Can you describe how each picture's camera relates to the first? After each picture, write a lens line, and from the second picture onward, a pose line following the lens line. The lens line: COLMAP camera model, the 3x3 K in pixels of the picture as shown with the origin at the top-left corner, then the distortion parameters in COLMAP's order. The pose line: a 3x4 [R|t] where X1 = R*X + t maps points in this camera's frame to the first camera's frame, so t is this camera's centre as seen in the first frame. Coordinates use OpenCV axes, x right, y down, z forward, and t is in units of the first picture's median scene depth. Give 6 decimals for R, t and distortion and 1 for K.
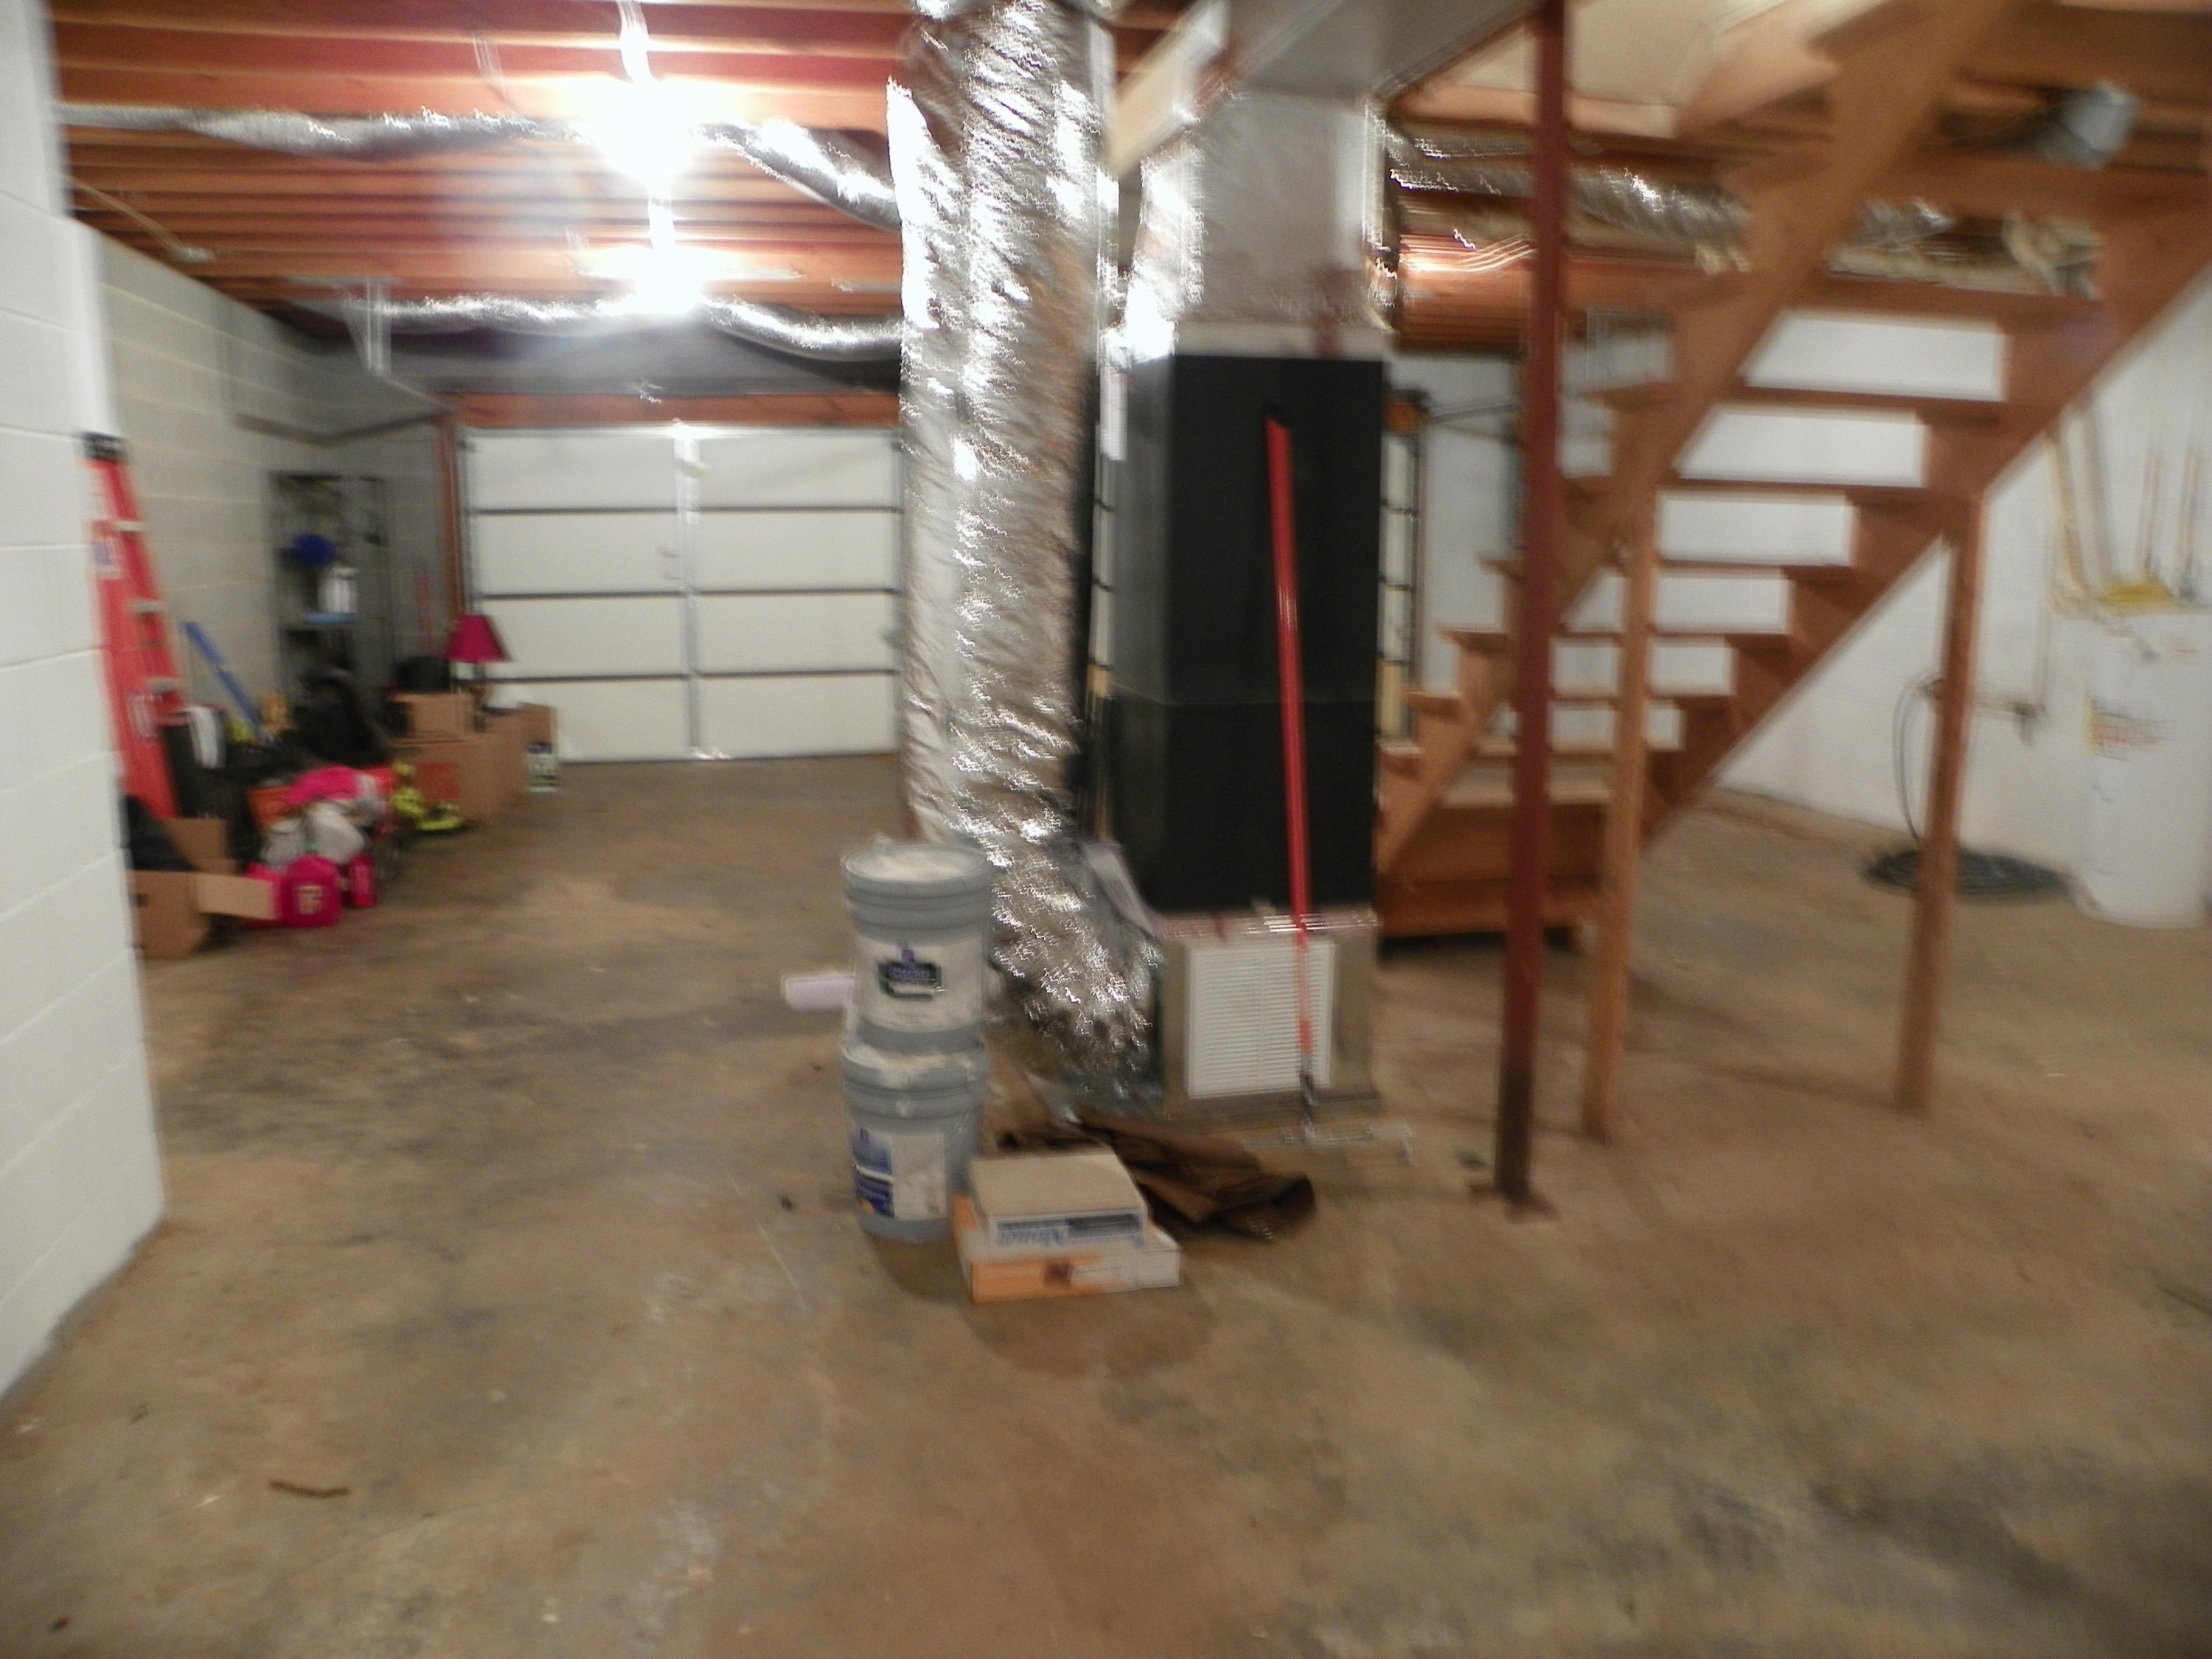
lens RADIAL K [[1703.6, 0, 1112.0], [0, 1703.6, 834.7], [0, 0, 1]] dist [-0.149459, 0.094136]
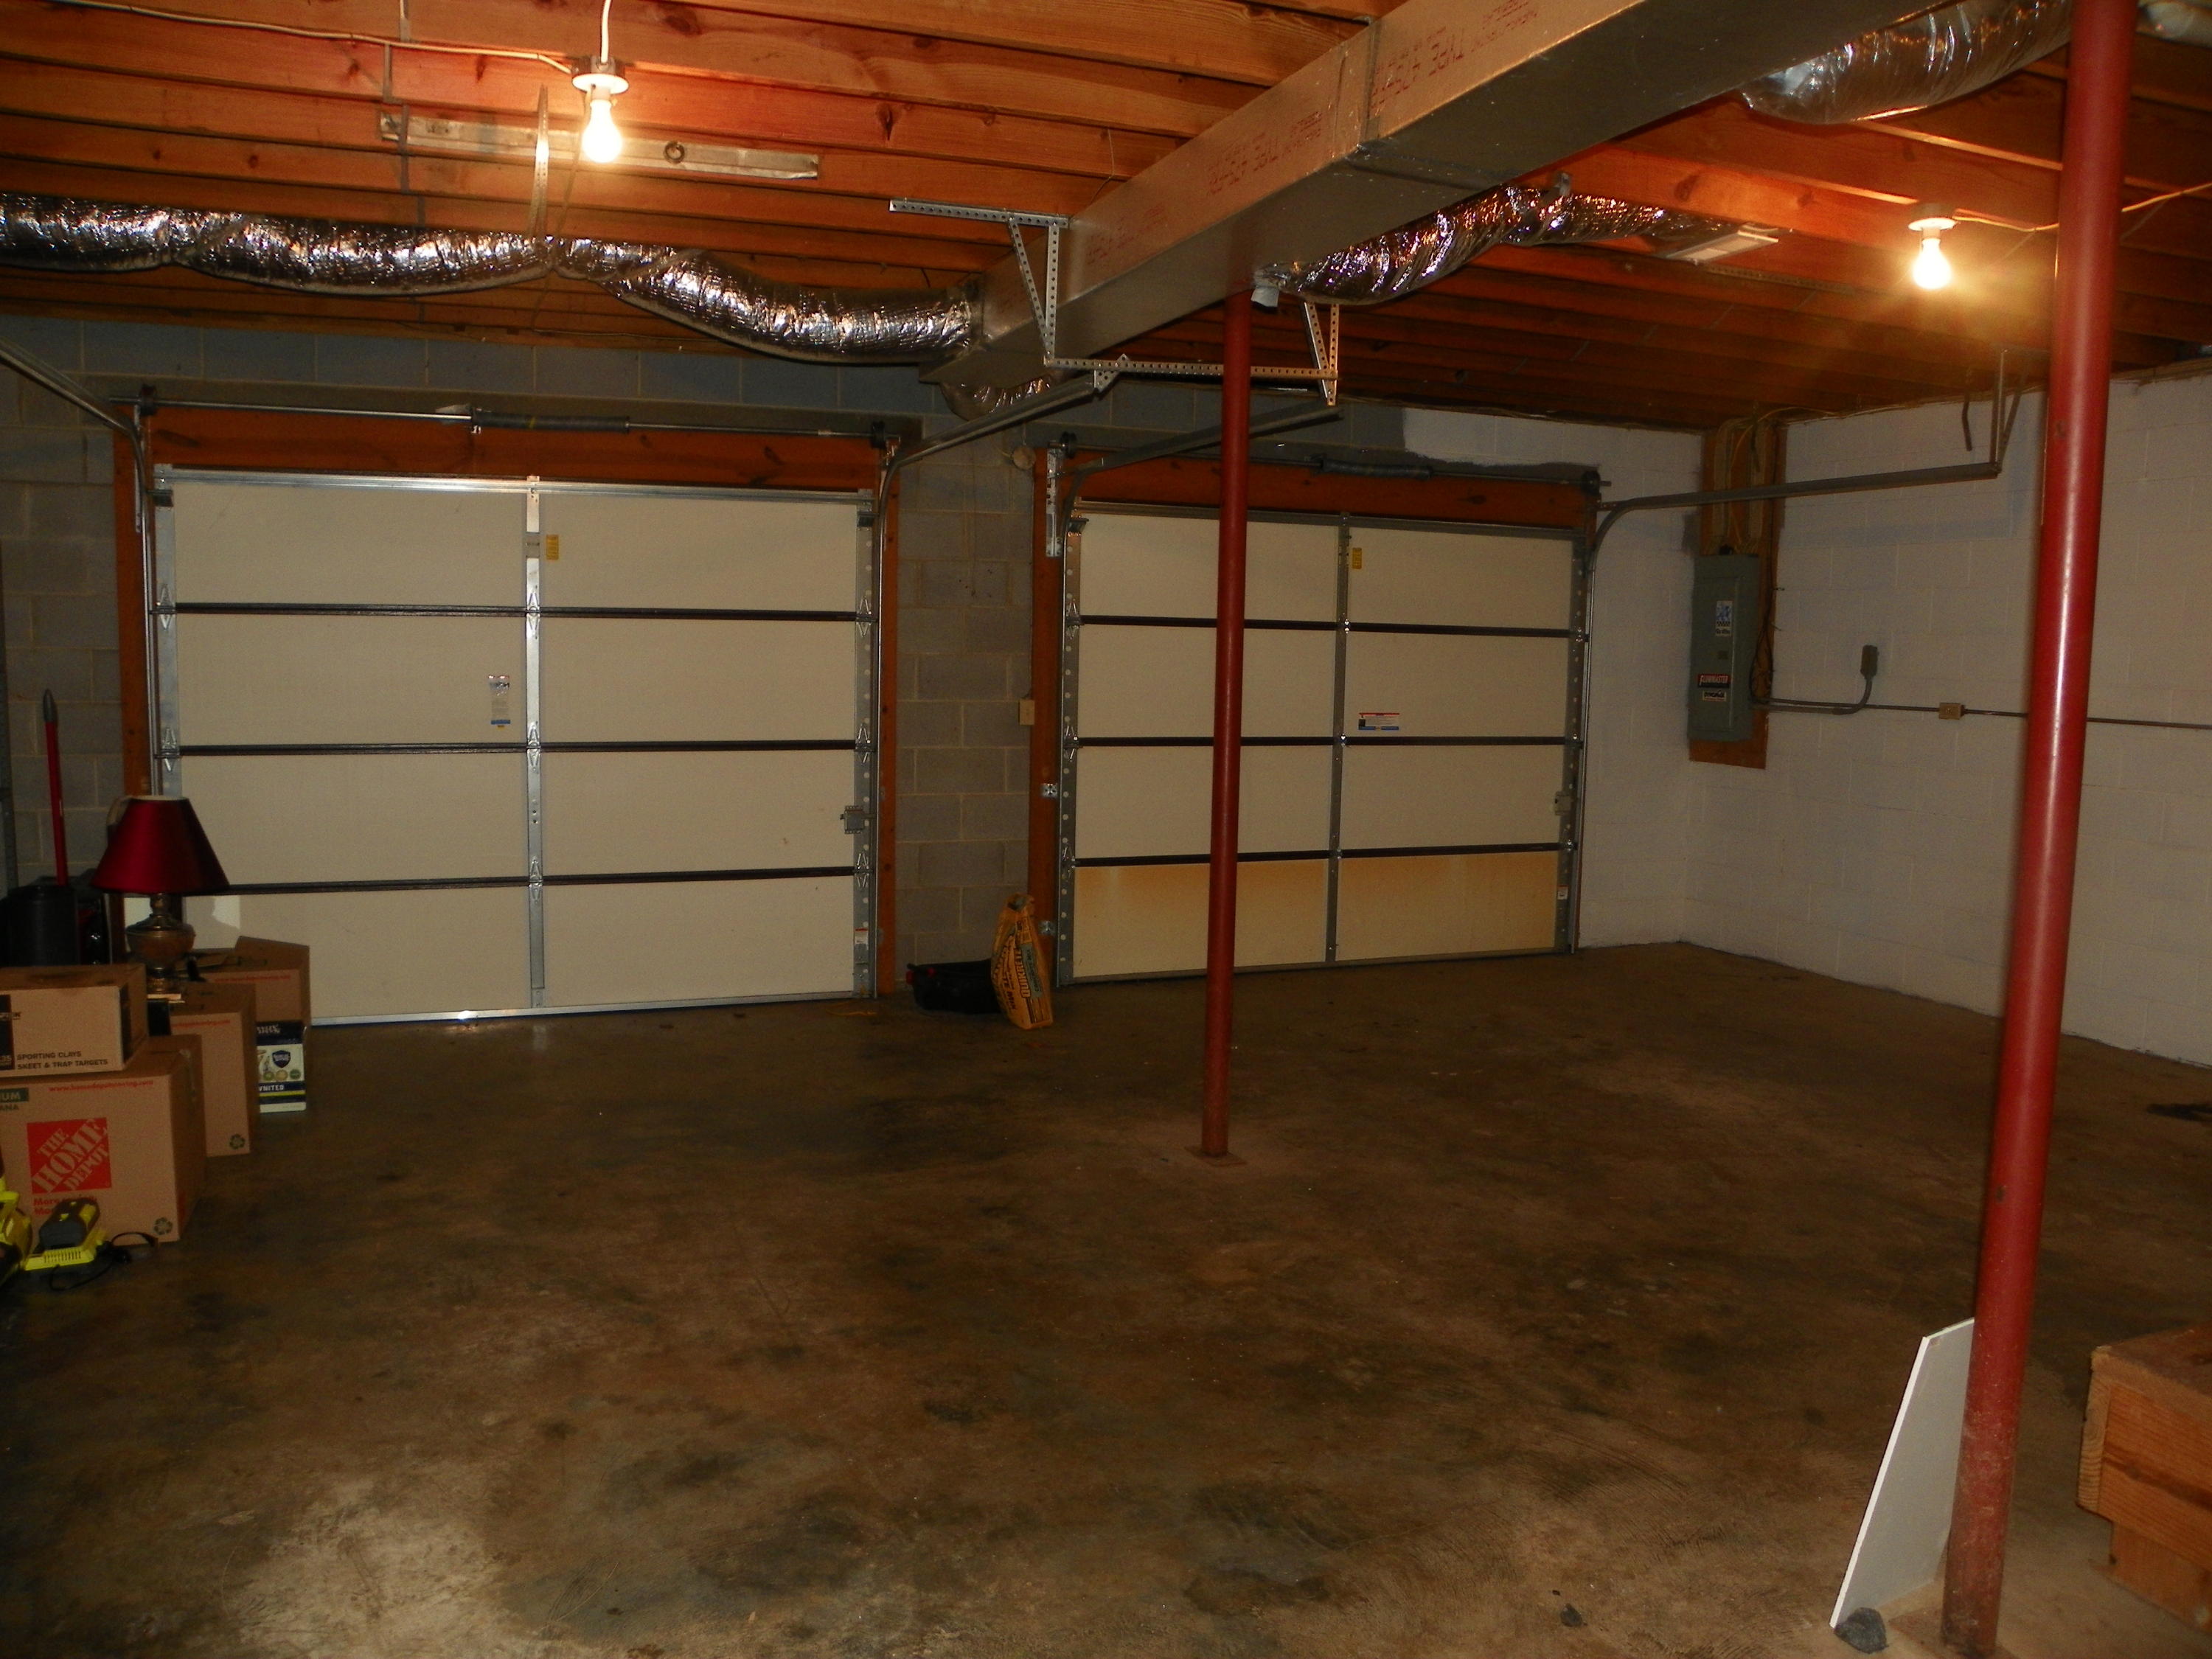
lens RADIAL K [[1703.6, 0, 1101.5], [0, 1703.6, 824.2], [0, 0, 1]] dist [-0.149459, 0.094136]
pose [[0.990224, 0.008257, 0.139240, -0.144706], [-0.000293, 0.998367, -0.057122, -0.088698], [-0.139484, 0.056522, 0.988610, 0.405810]]
